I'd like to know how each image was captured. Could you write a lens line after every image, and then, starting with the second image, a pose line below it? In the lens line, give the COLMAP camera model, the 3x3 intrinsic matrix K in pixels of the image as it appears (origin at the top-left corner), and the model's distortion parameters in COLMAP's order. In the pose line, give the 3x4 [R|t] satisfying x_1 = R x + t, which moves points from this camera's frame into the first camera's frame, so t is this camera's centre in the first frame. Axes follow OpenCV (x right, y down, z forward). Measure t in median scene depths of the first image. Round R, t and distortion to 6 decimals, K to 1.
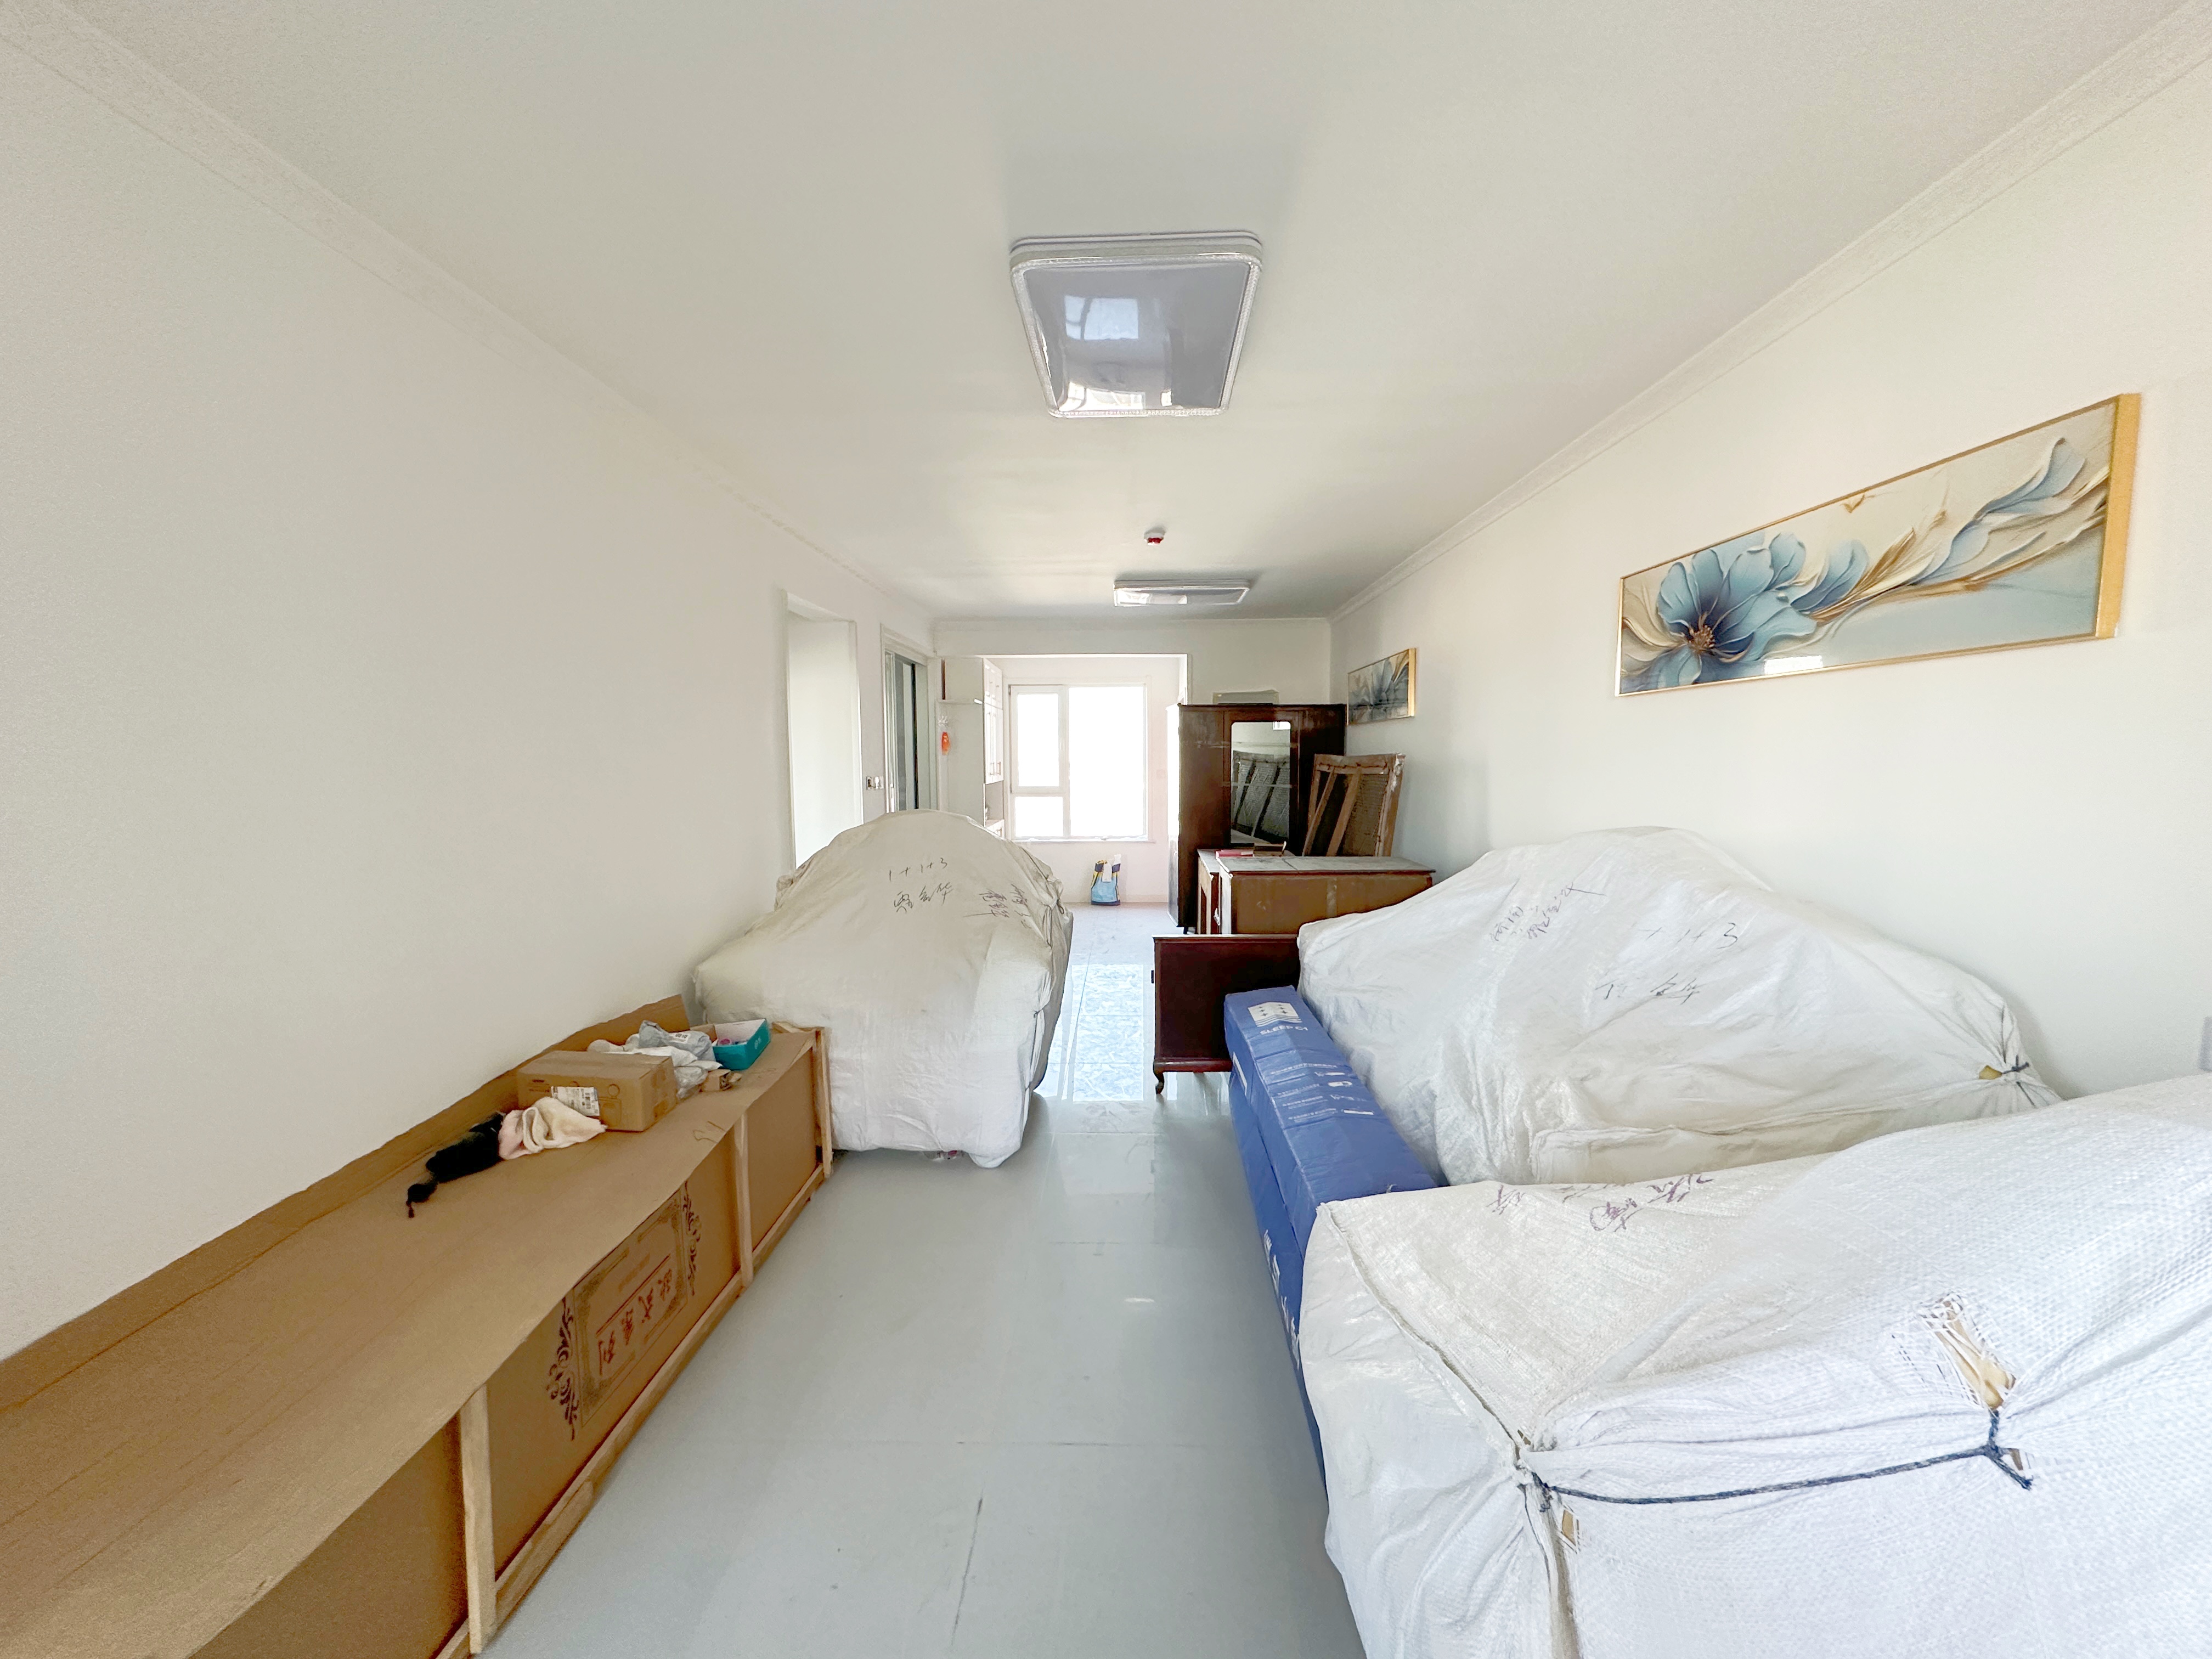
lens RADIAL K [[888.8, 0, 1100.5], [0, 888.8, 832.3], [0, 0, 1]] dist [-0.000520, -0.000028]
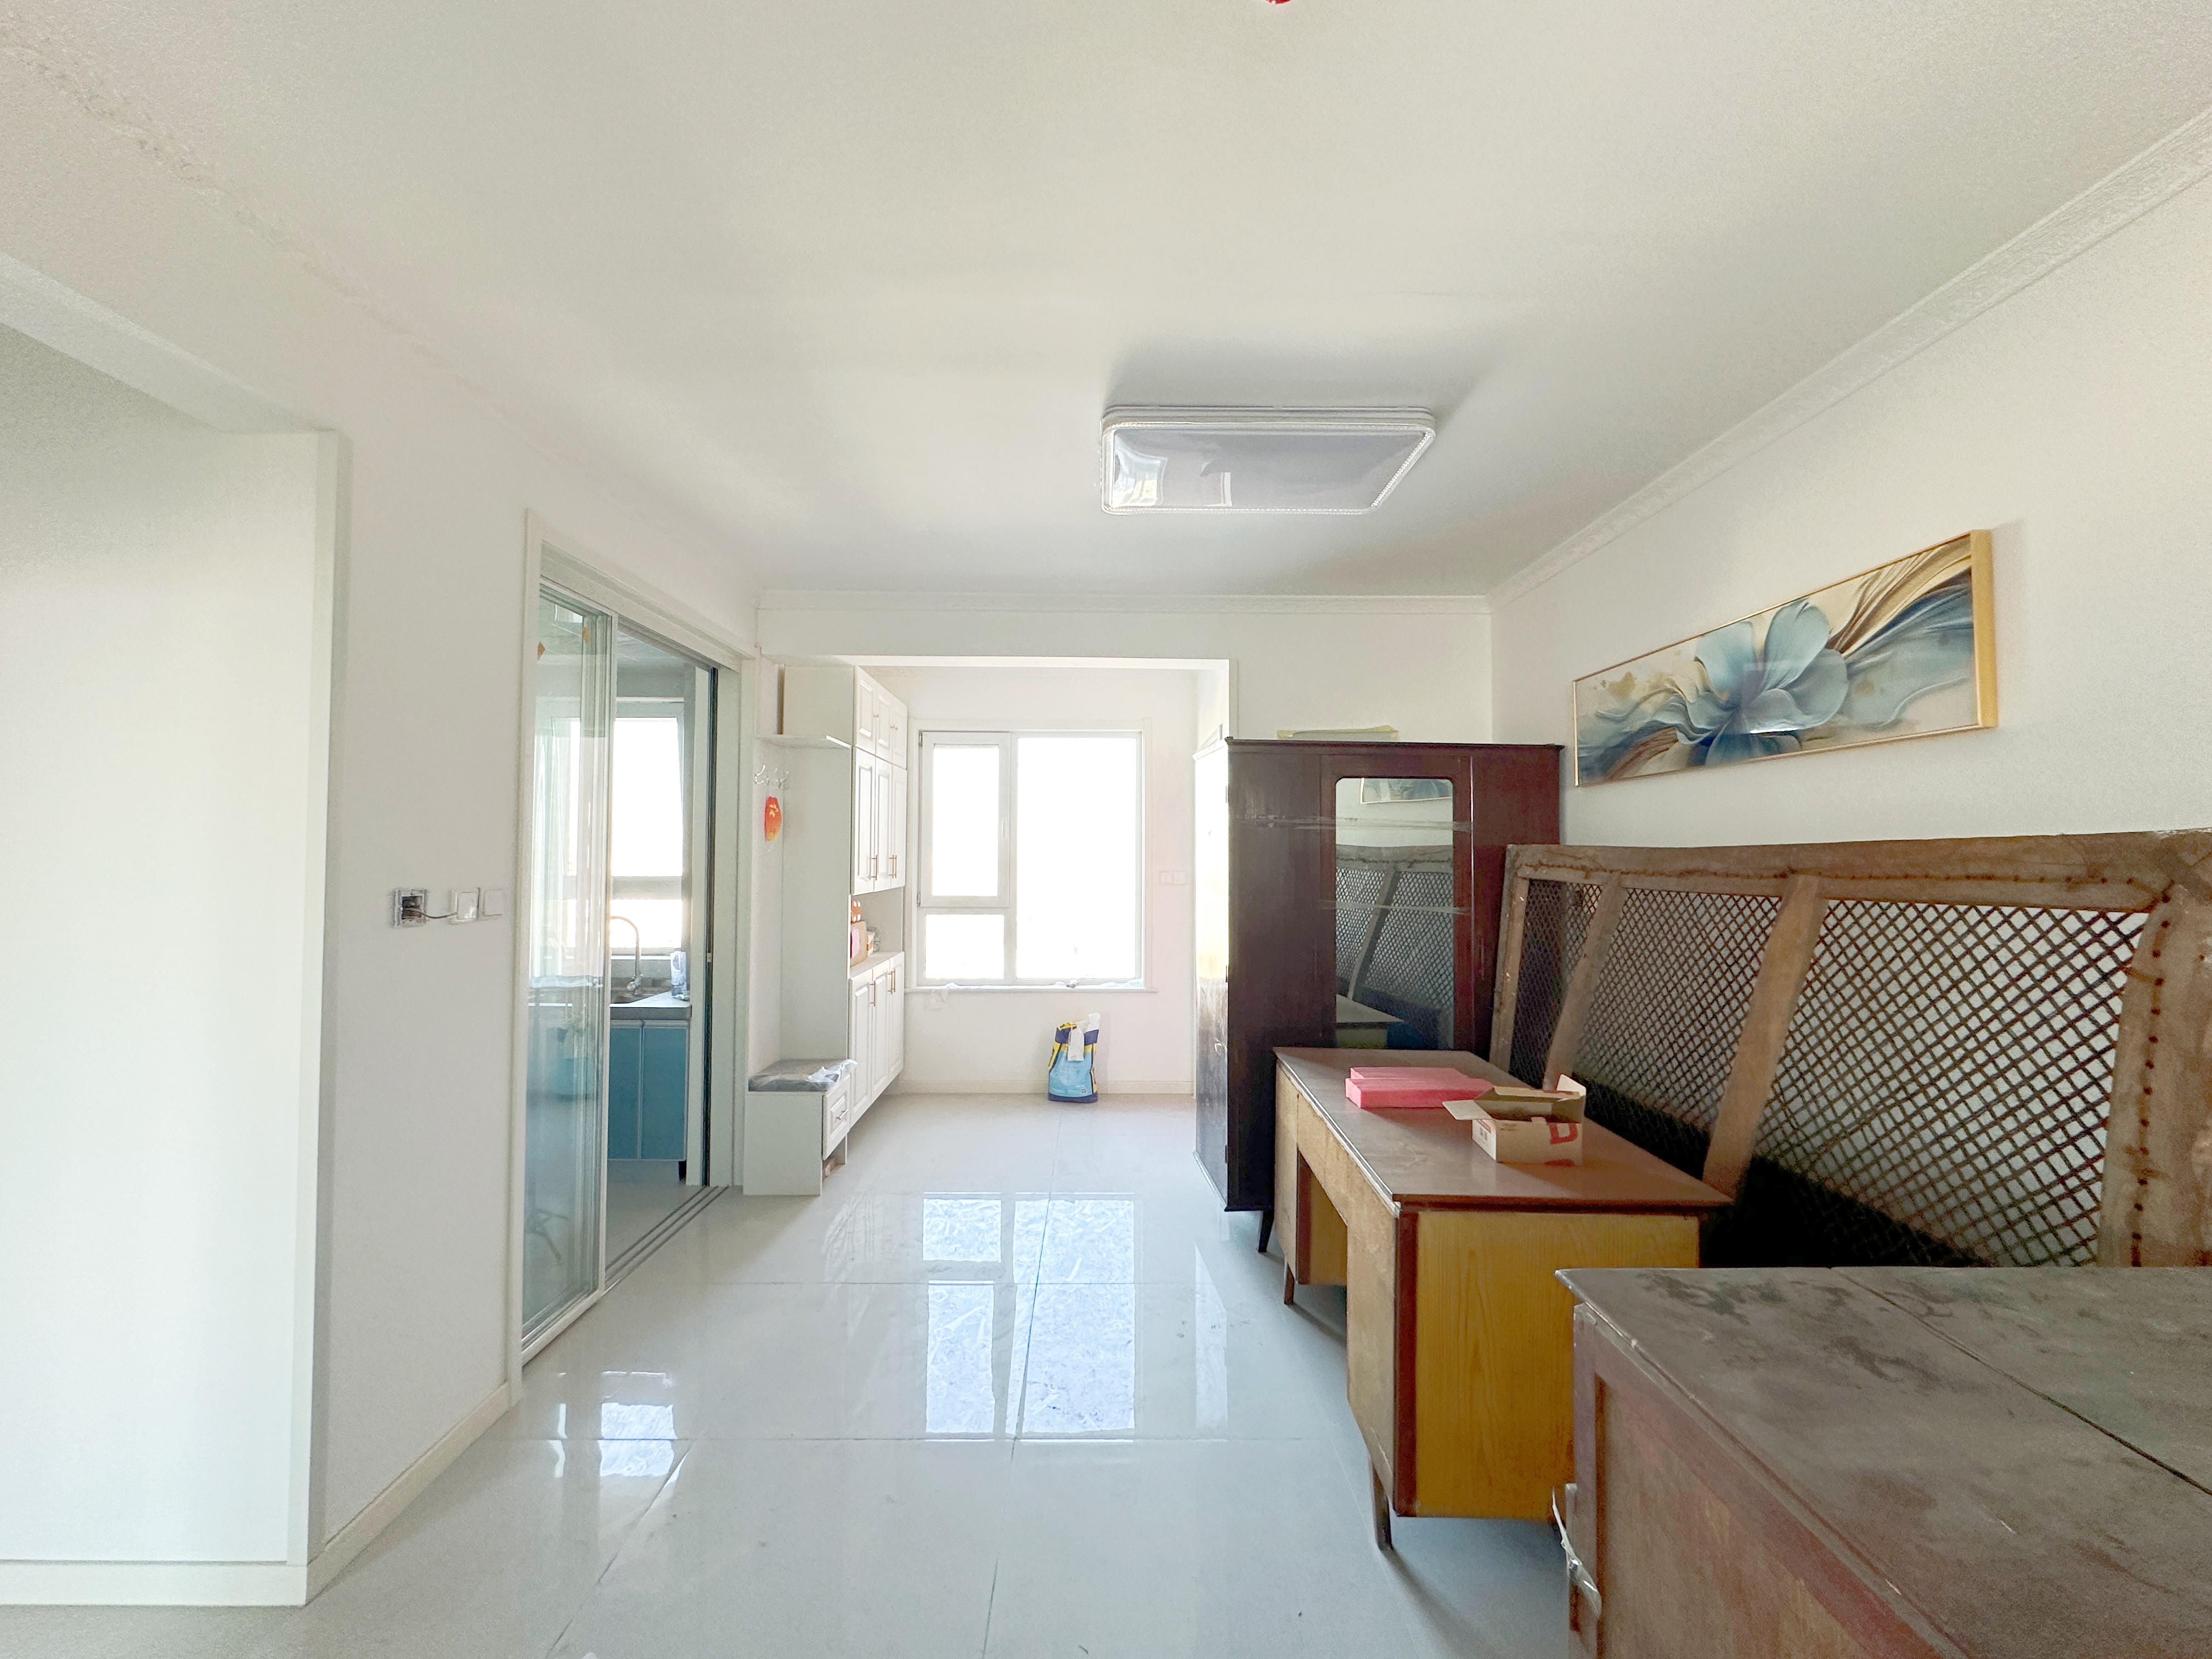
lens RADIAL K [[888.8, 0, 1102.8], [0, 888.8, 835.3], [0, 0, 1]] dist [-0.000520, -0.000028]
pose [[0.999265, 0.011319, 0.036617, 0.002449], [-0.007382, 0.994348, -0.105909, -0.036696], [-0.037609, 0.105561, 0.993701, 0.481467]]
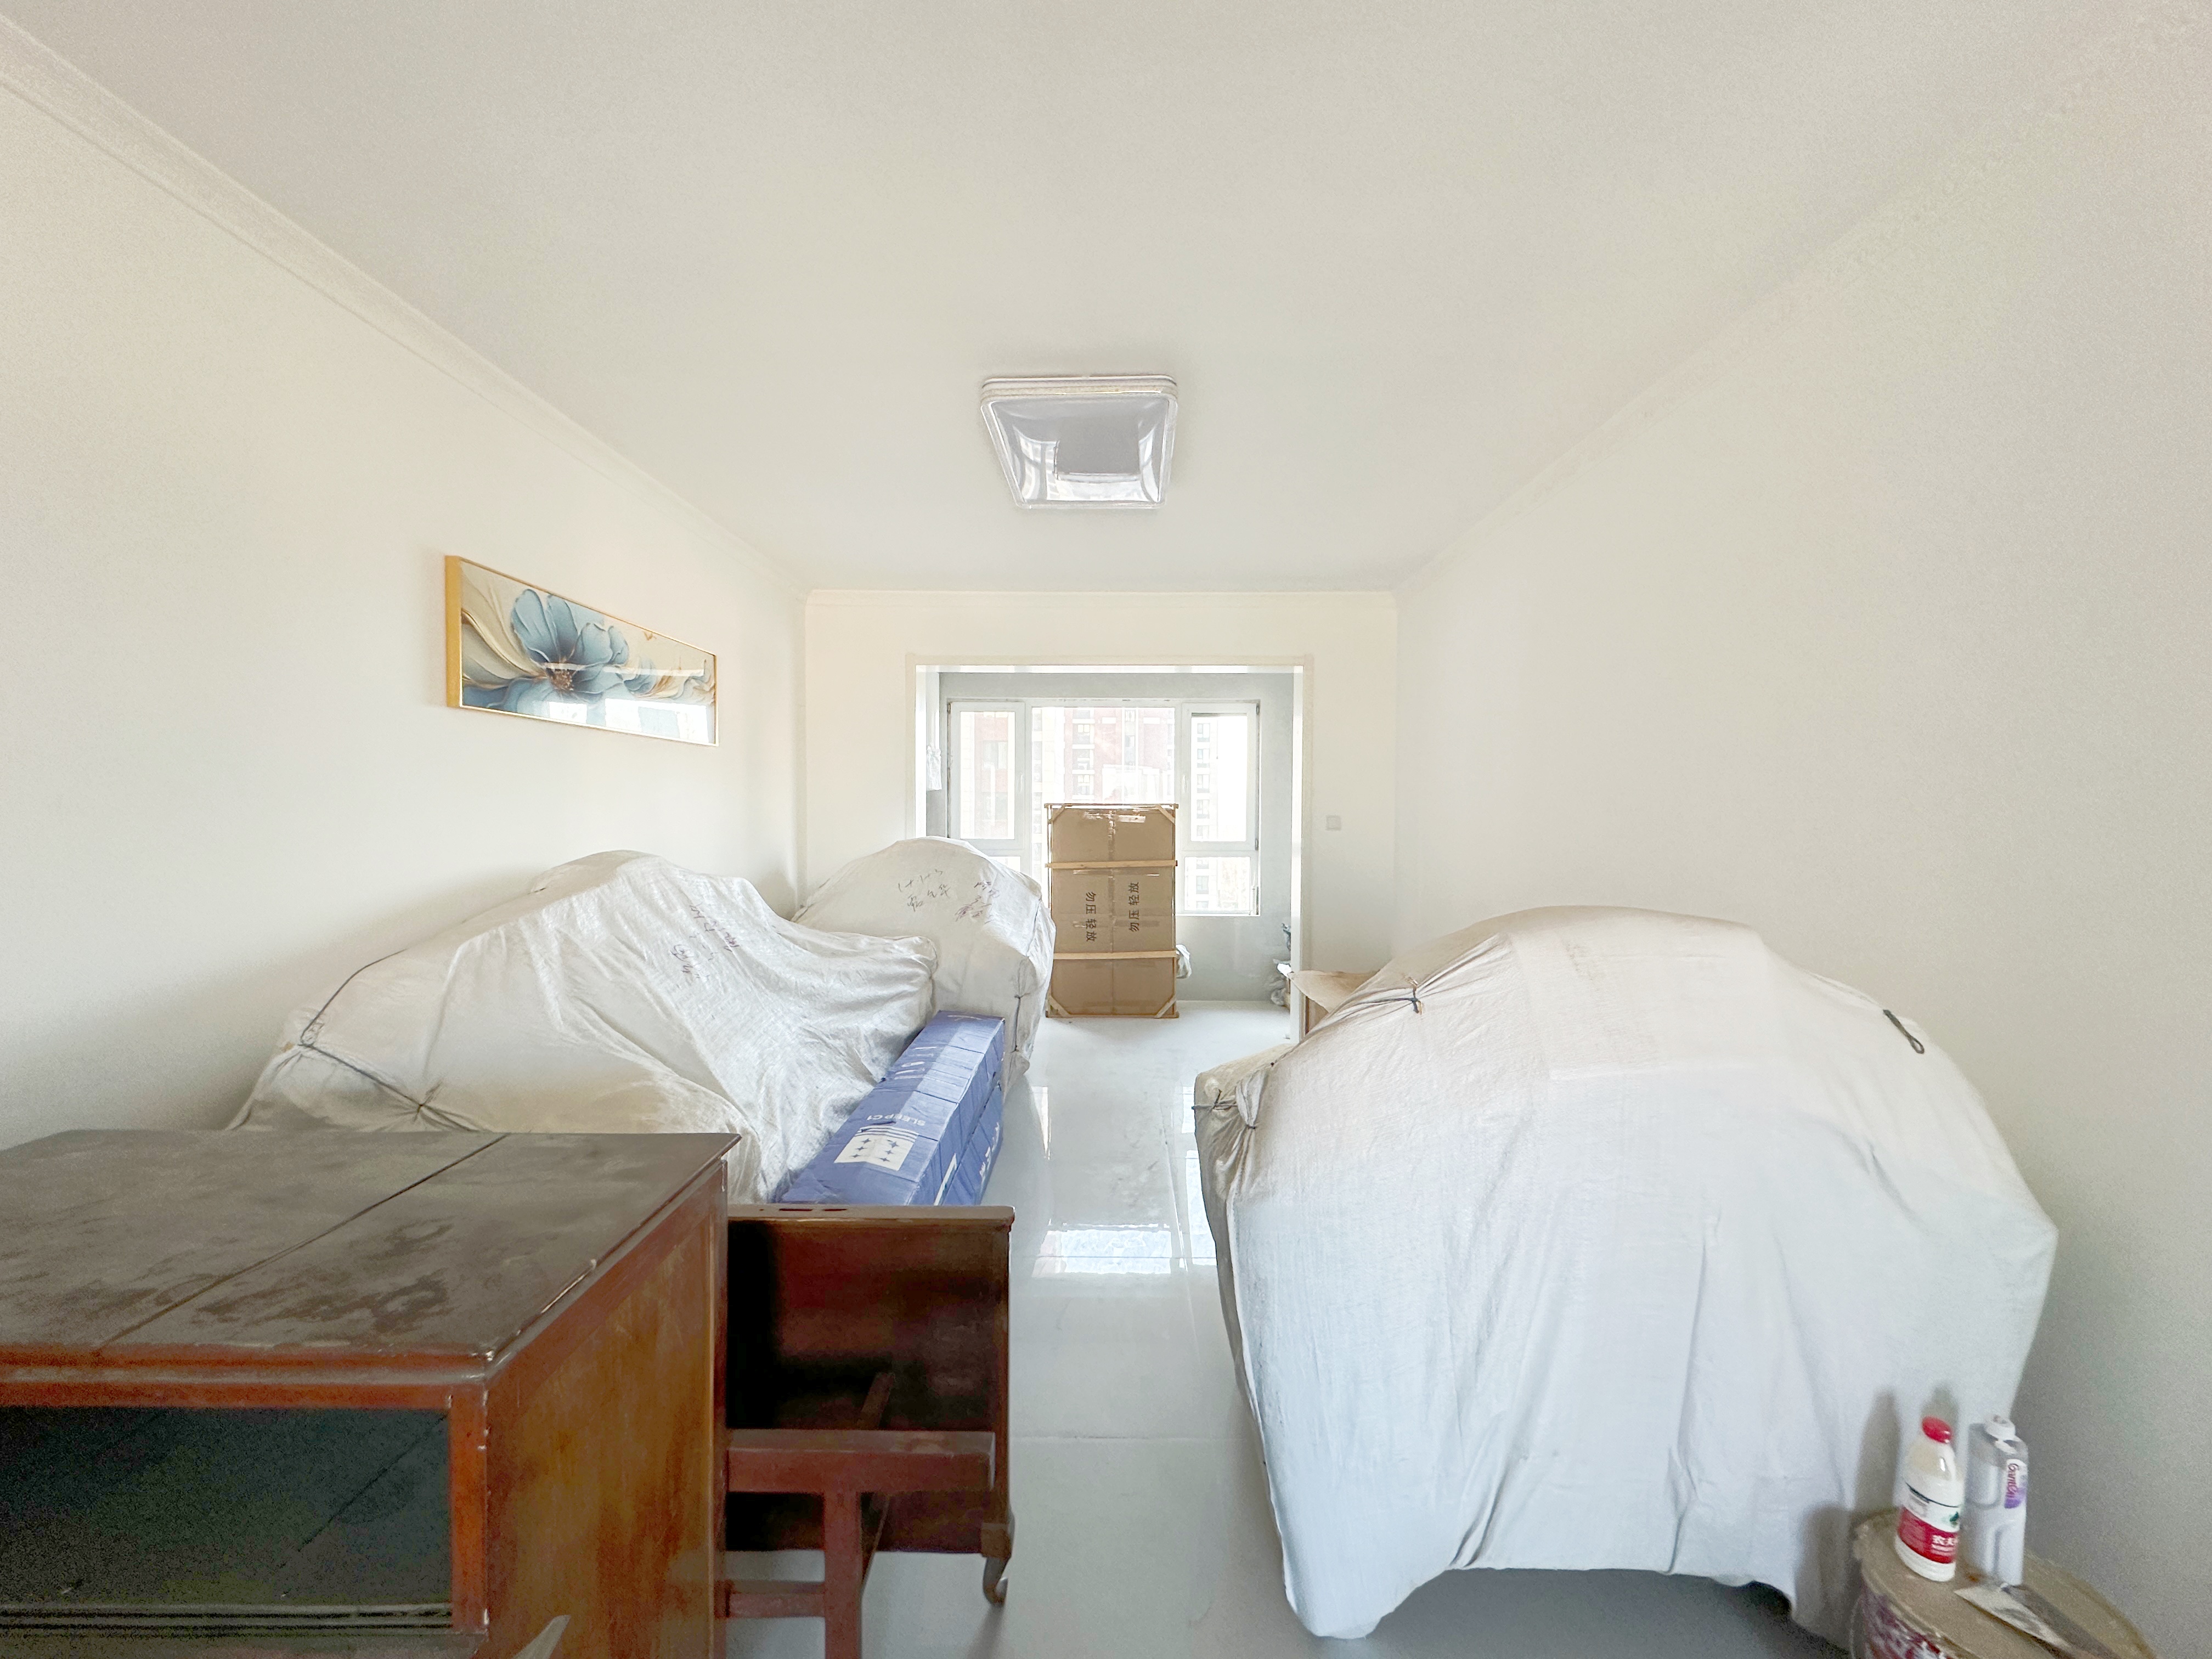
lens RADIAL K [[888.8, 0, 1106.1], [0, 888.8, 825.8], [0, 0, 1]] dist [-0.000520, -0.000028]
pose [[-0.999718, 0.001273, -0.023714, 0.013043], [-0.001237, 0.994414, 0.105543, -0.052318], [0.023715, 0.105543, -0.994132, 0.712236]]
